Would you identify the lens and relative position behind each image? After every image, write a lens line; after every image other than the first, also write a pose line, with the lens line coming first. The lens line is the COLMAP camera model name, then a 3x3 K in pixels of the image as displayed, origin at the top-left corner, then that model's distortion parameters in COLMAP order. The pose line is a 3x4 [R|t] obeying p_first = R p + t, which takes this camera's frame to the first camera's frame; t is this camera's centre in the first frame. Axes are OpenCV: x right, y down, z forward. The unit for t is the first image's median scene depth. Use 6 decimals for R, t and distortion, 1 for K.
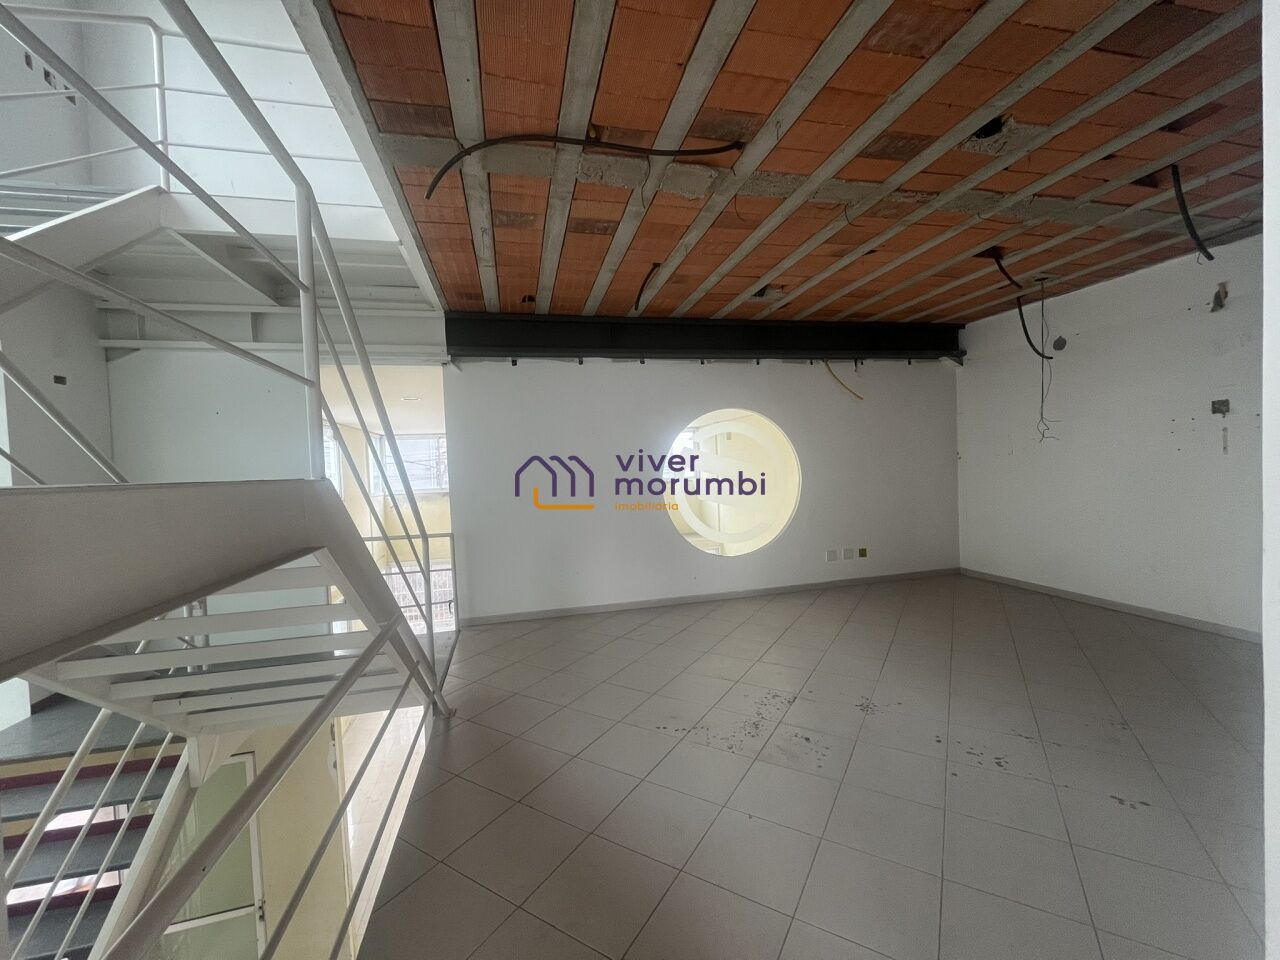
lens RADIAL K [[519.2, 0, 636.6], [0, 519.2, 482.4], [0, 0, 1]] dist [-0.004990, 0.000203]
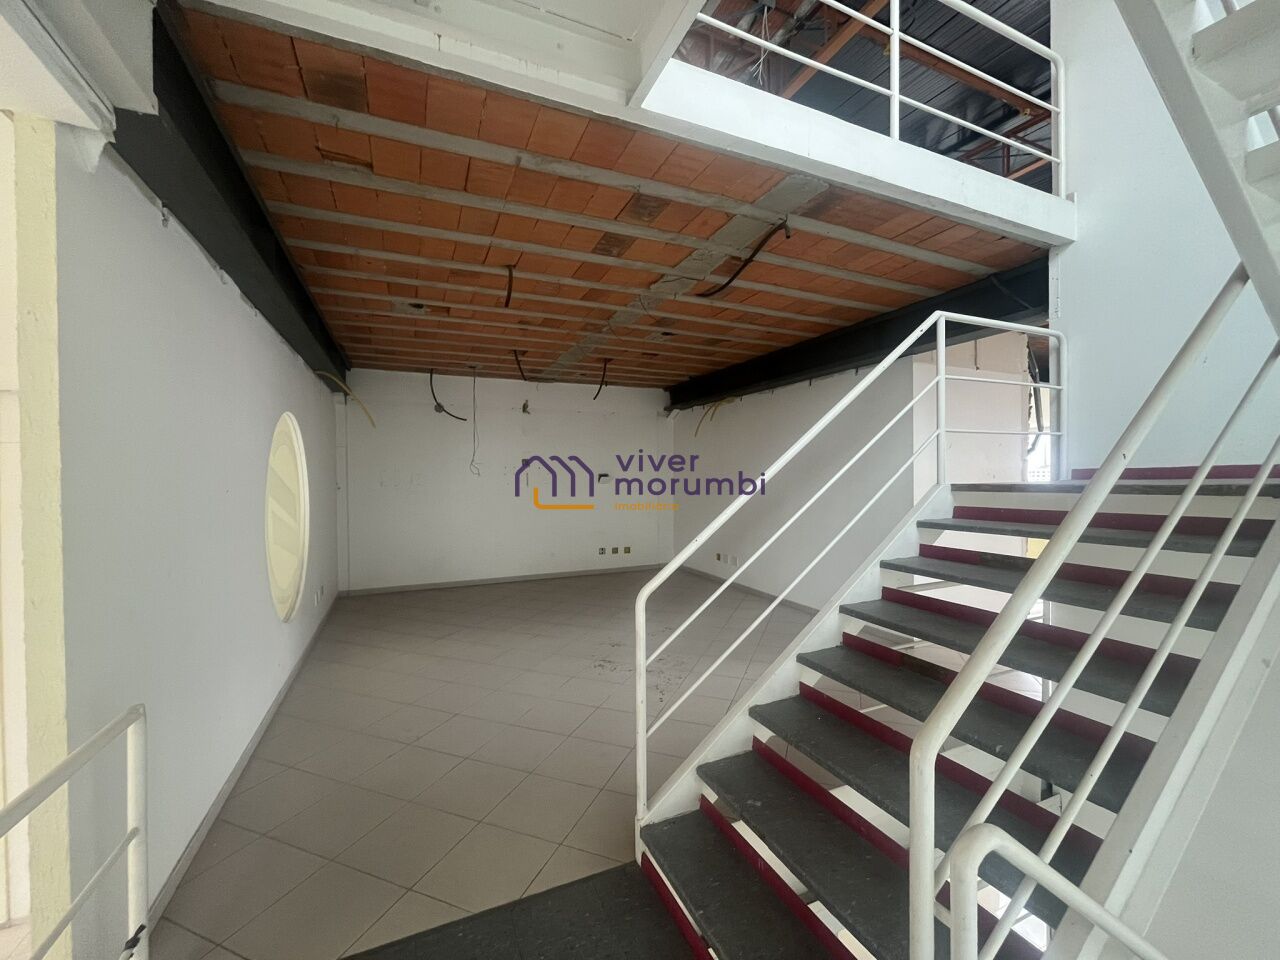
lens RADIAL K [[519.2, 0, 639.1], [0, 519.2, 478.2], [0, 0, 1]] dist [-0.004990, 0.000203]
pose [[-0.185515, 0.036072, 0.981979, -0.767499], [0.050185, 0.998370, -0.027193, -0.010593], [-0.981359, 0.044236, -0.187023, 0.836531]]
